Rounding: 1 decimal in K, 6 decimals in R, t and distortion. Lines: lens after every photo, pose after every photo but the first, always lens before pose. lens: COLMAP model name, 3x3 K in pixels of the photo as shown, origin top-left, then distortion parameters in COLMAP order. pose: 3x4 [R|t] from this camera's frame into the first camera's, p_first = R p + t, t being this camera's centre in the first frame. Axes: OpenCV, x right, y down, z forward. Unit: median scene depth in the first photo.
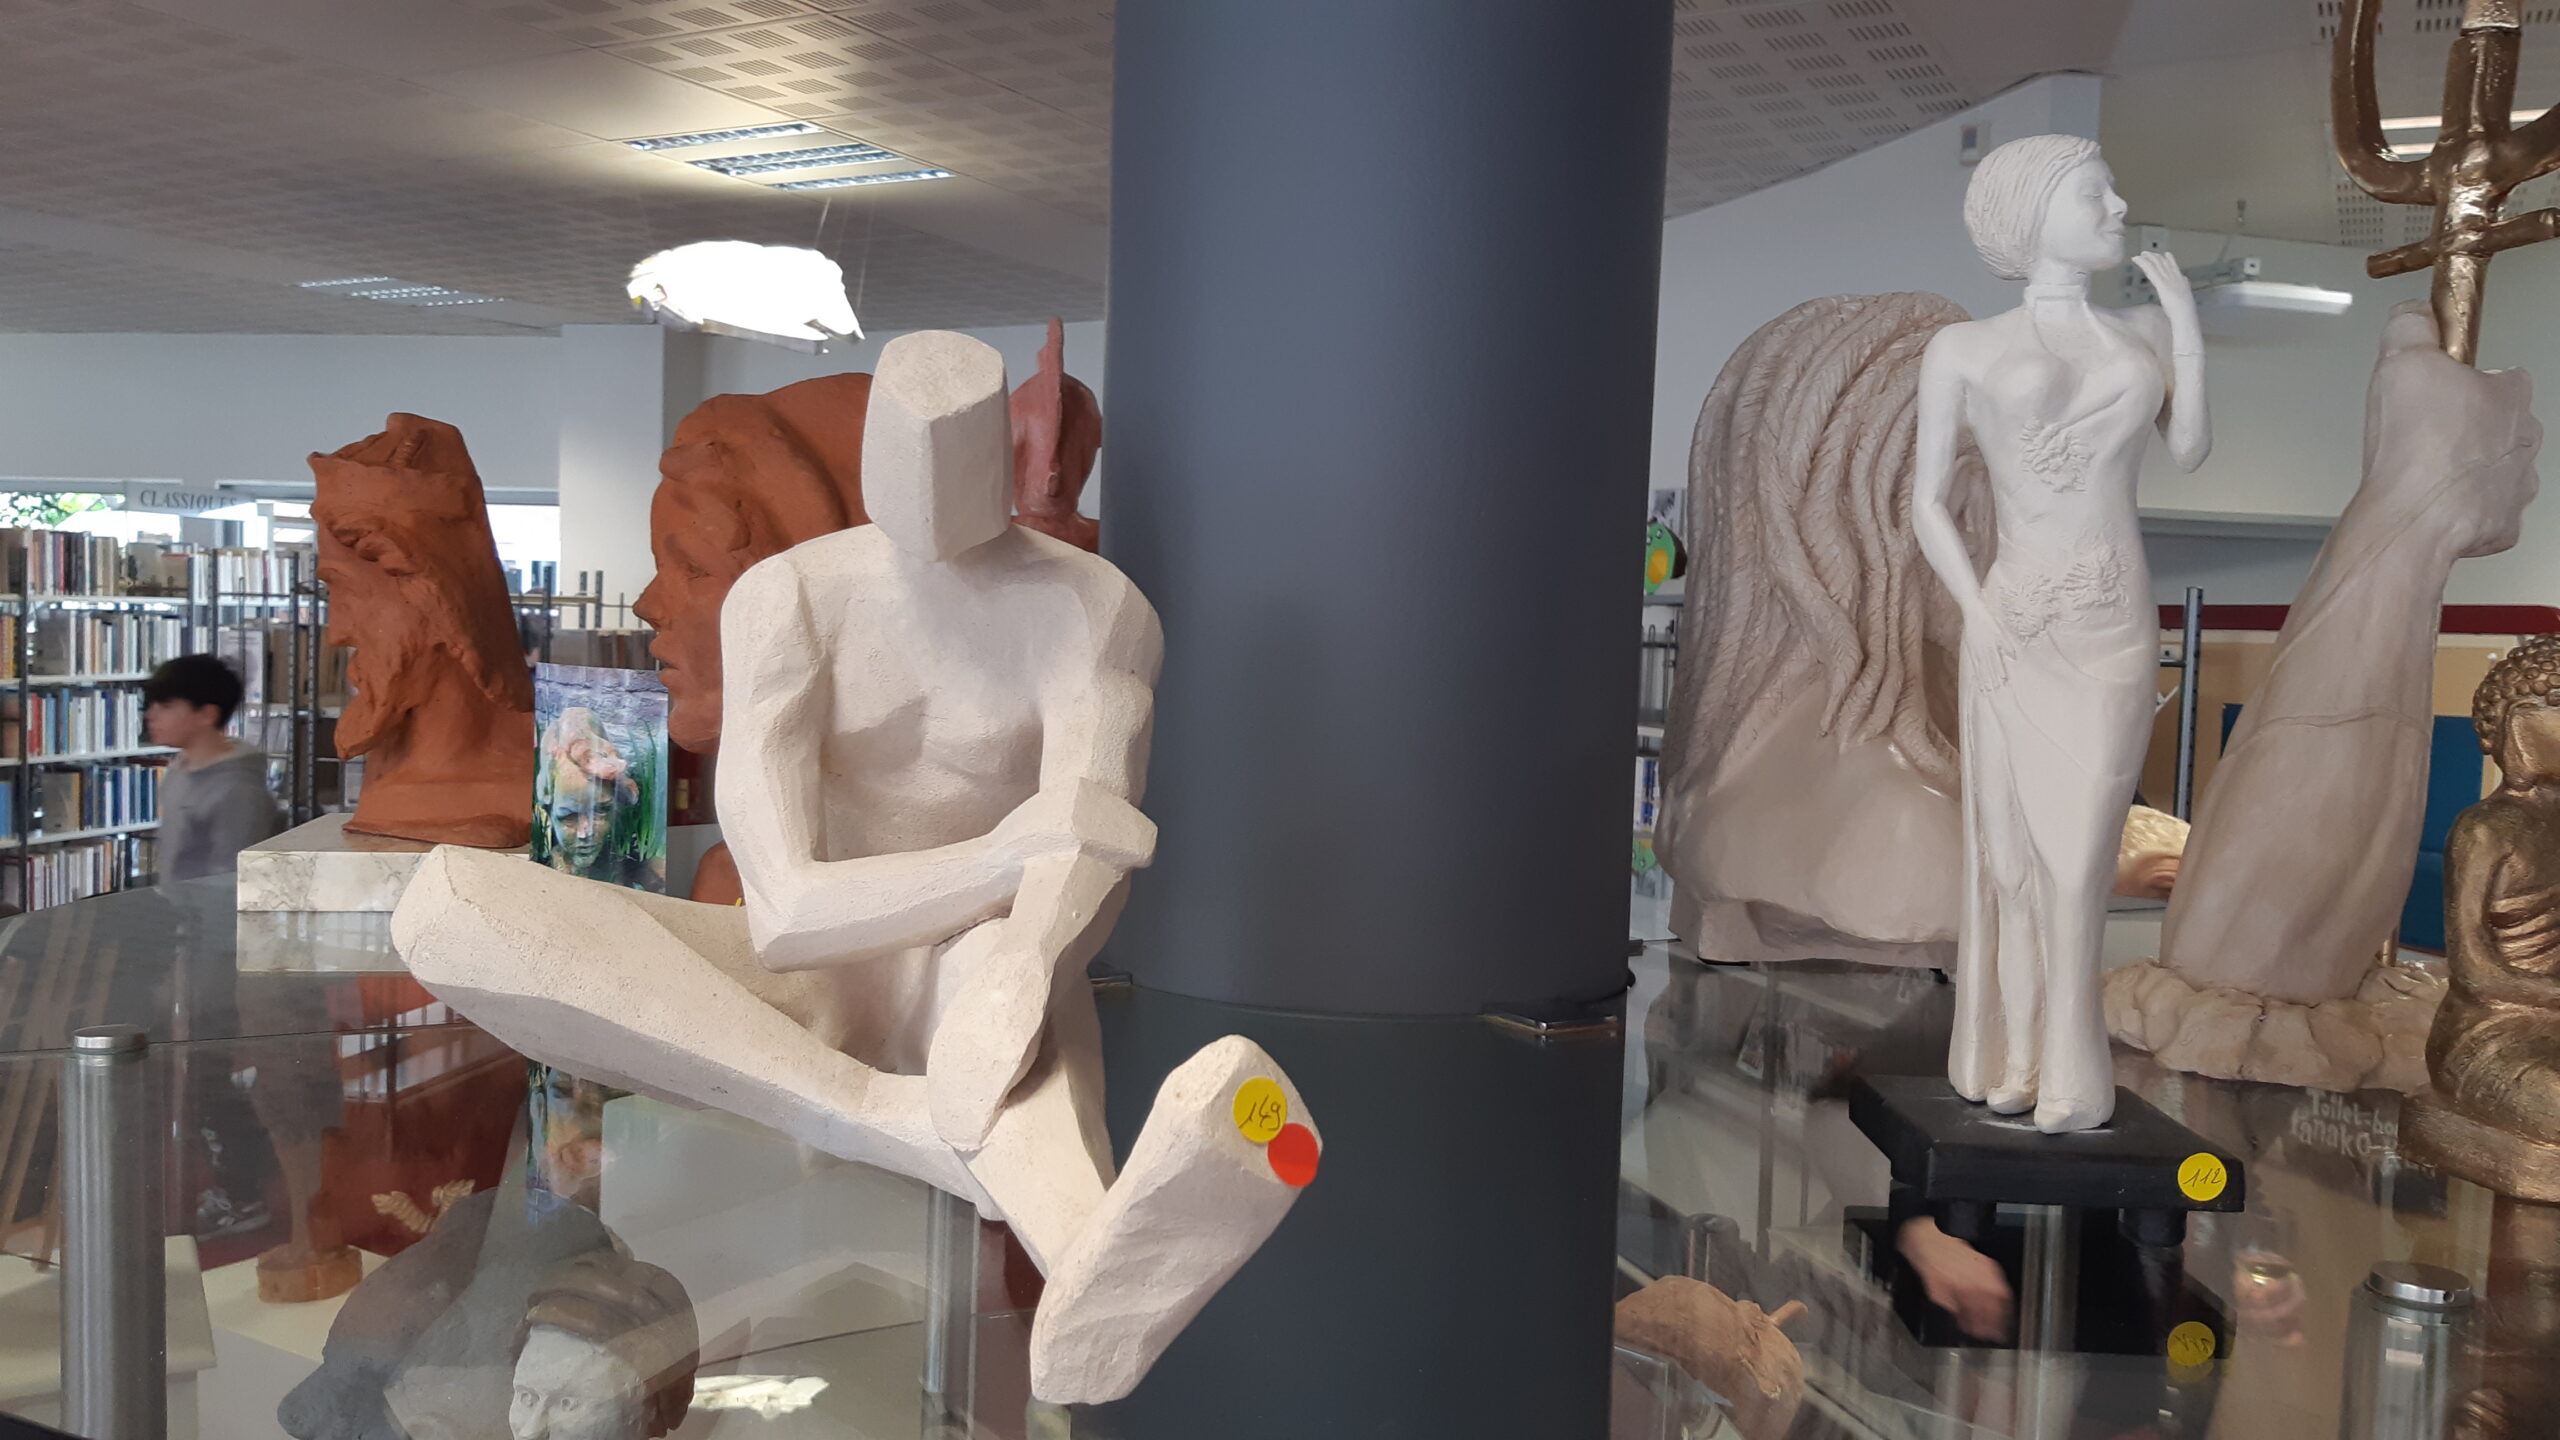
lens RADIAL K [[1958.1, 0, 1290.7], [0, 1958.1, 765.0], [0, 0, 1]] dist [0.068479, -0.131872]
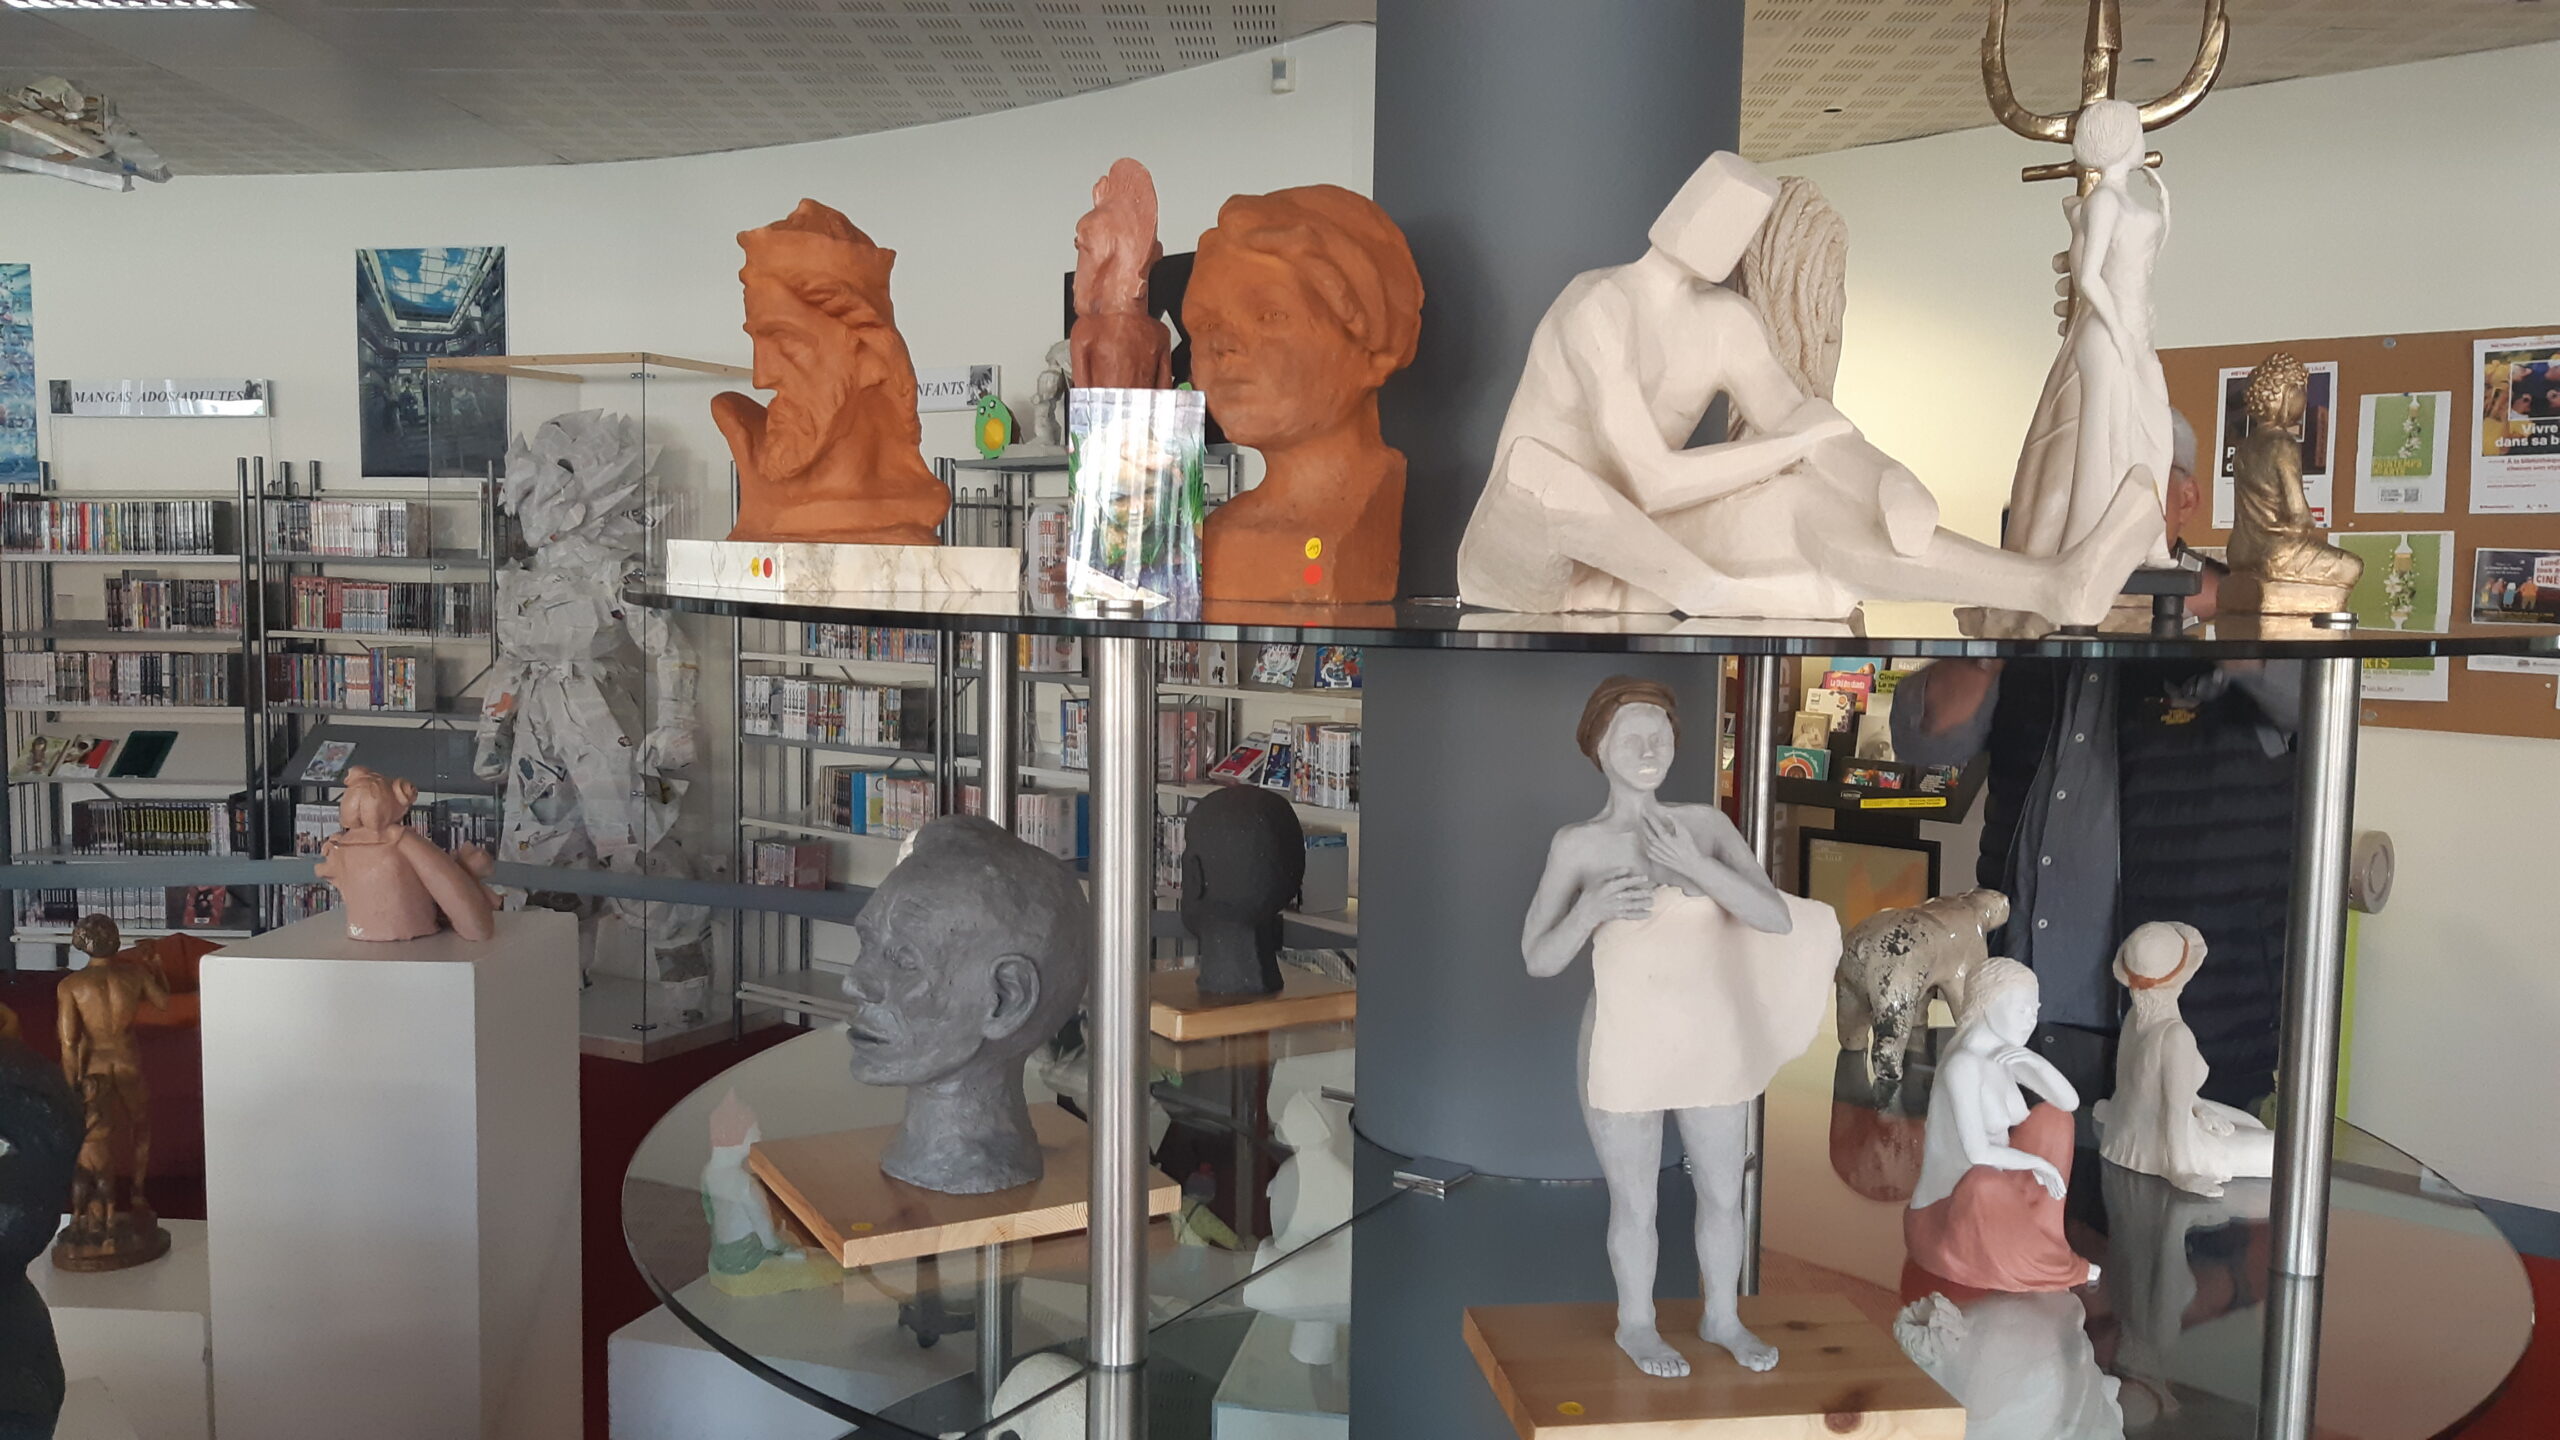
lens RADIAL K [[1937.8, 0, 1280.0], [0, 1937.8, 720.0], [0, 0, 1]] dist [0.134111, -0.274216]
pose [[0.887834, -0.060816, 0.456127, -0.866700], [0.049306, 0.998094, 0.037106, 0.131353], [-0.457514, -0.010455, 0.889141, -0.259972]]
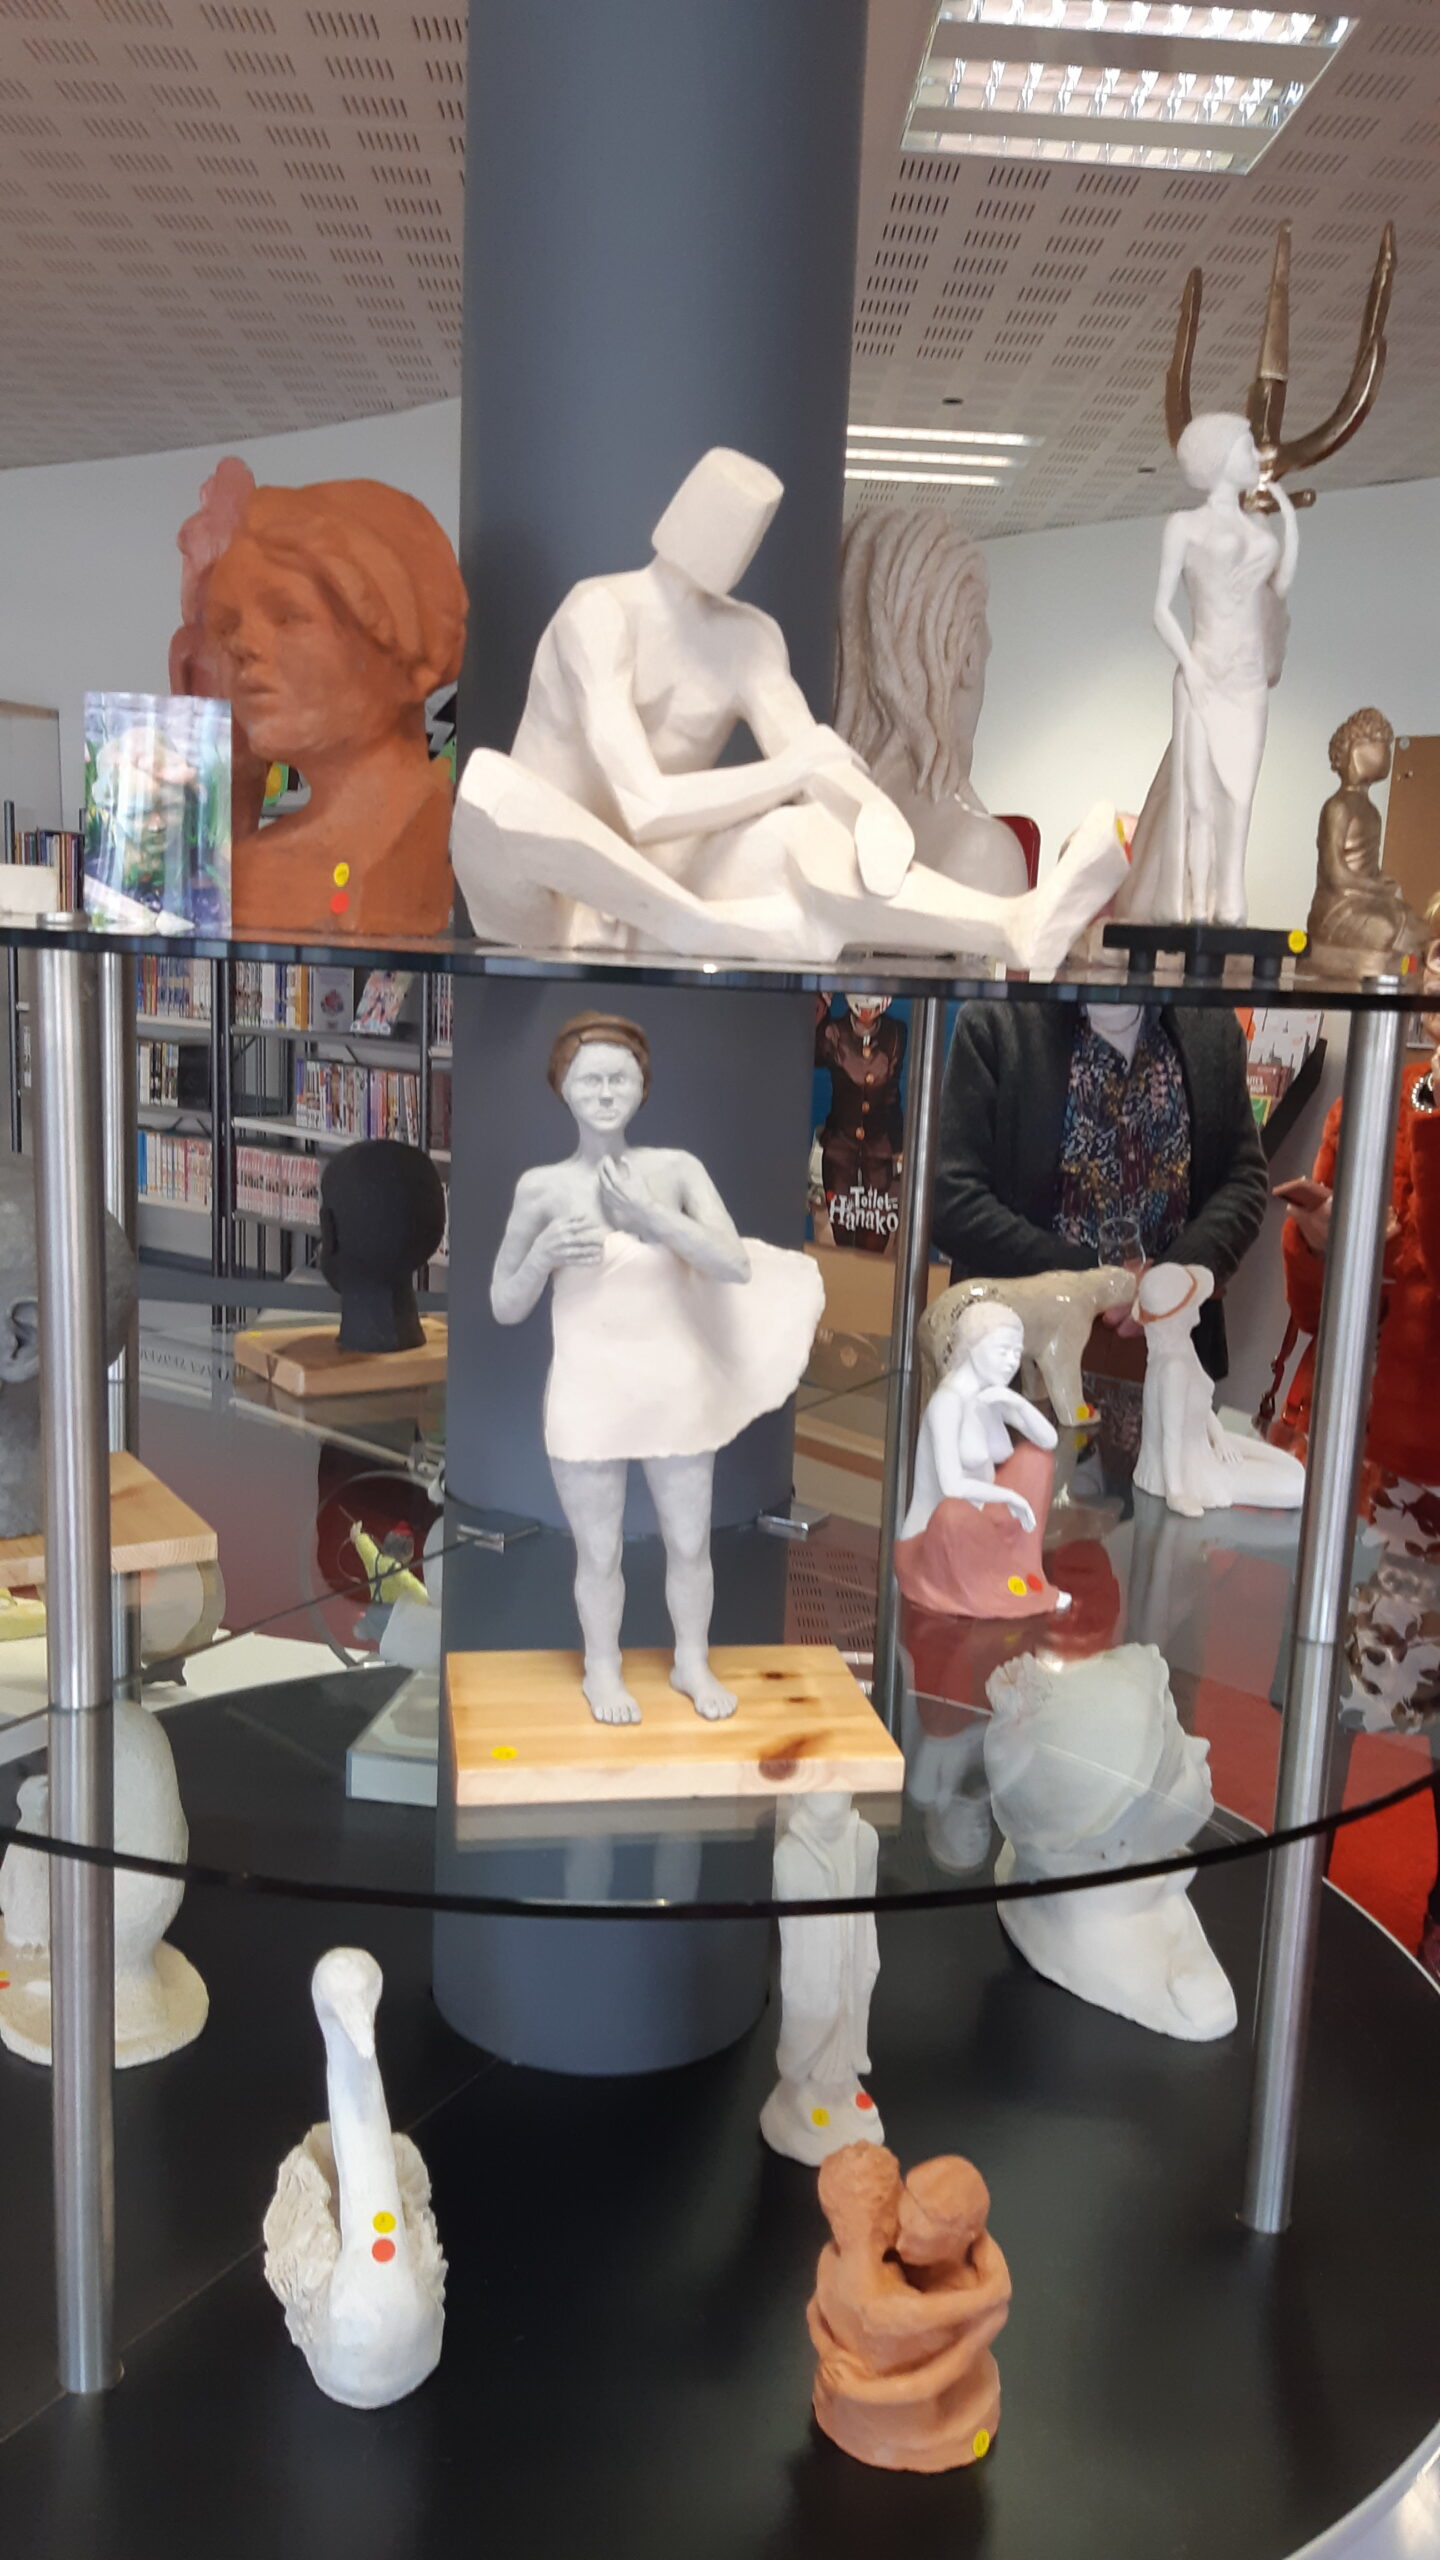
lens RADIAL K [[1937.8, 0, 706.5], [0, 1937.8, 1272.4], [0, 0, 1]] dist [0.134111, -0.274216]
pose [[0.873987, -0.079261, 0.479442, -0.658364], [0.020374, 0.991718, 0.126810, 0.163614], [-0.485523, -0.101062, 0.868363, -0.325098]]
